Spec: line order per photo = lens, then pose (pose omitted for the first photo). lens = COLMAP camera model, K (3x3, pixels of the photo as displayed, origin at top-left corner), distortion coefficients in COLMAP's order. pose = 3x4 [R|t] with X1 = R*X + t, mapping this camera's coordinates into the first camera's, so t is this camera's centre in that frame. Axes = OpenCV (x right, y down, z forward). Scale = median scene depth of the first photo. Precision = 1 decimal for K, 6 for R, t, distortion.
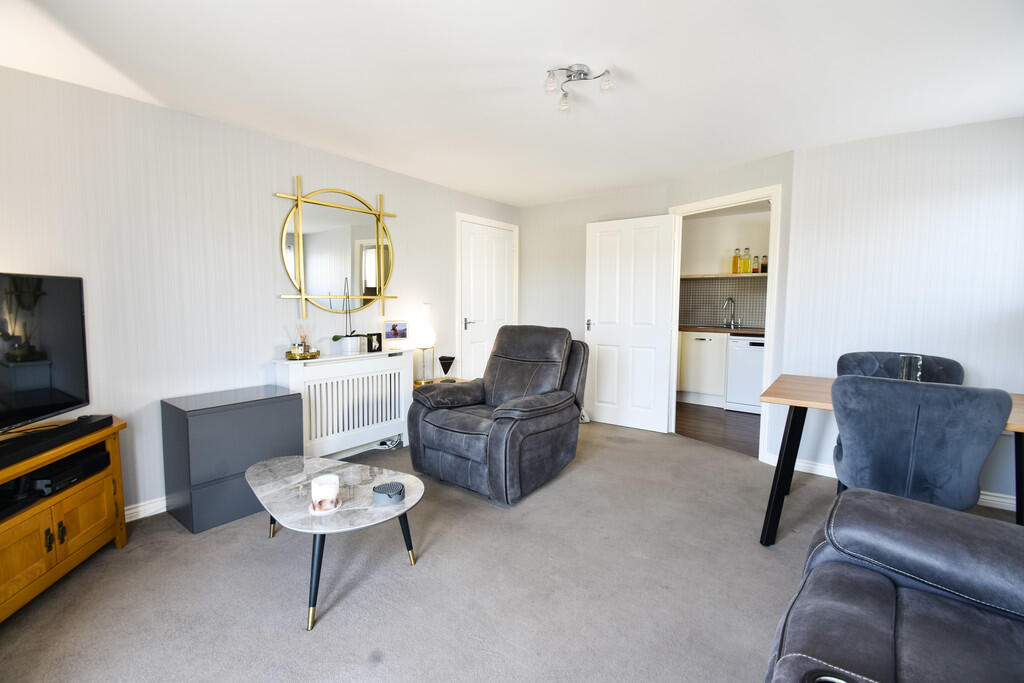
lens RADIAL K [[455.9, 0, 512.0], [0, 455.9, 341.5], [0, 0, 1]] dist [0.002570, 0.000001]
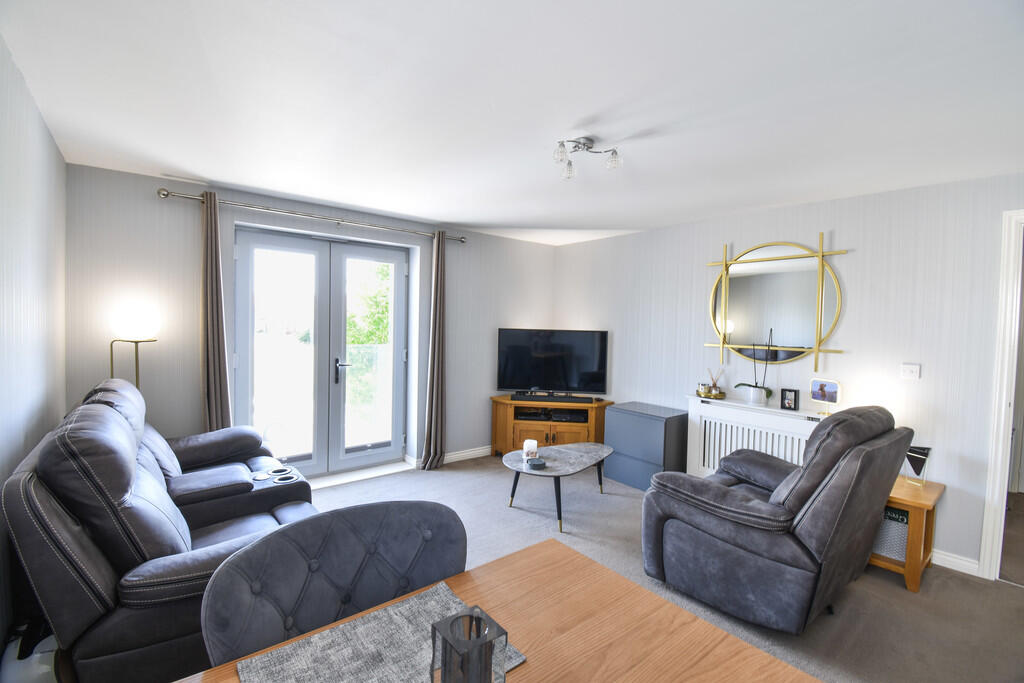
lens RADIAL K [[455.9, 0, 512.0], [0, 455.9, 341.5], [0, 0, 1]] dist [0.002570, 0.000001]
pose [[-0.231201, 0.032310, -0.972369, 0.704056], [-0.111772, 0.991949, 0.059536, -0.103888], [0.966464, 0.122449, -0.225729, 0.657778]]
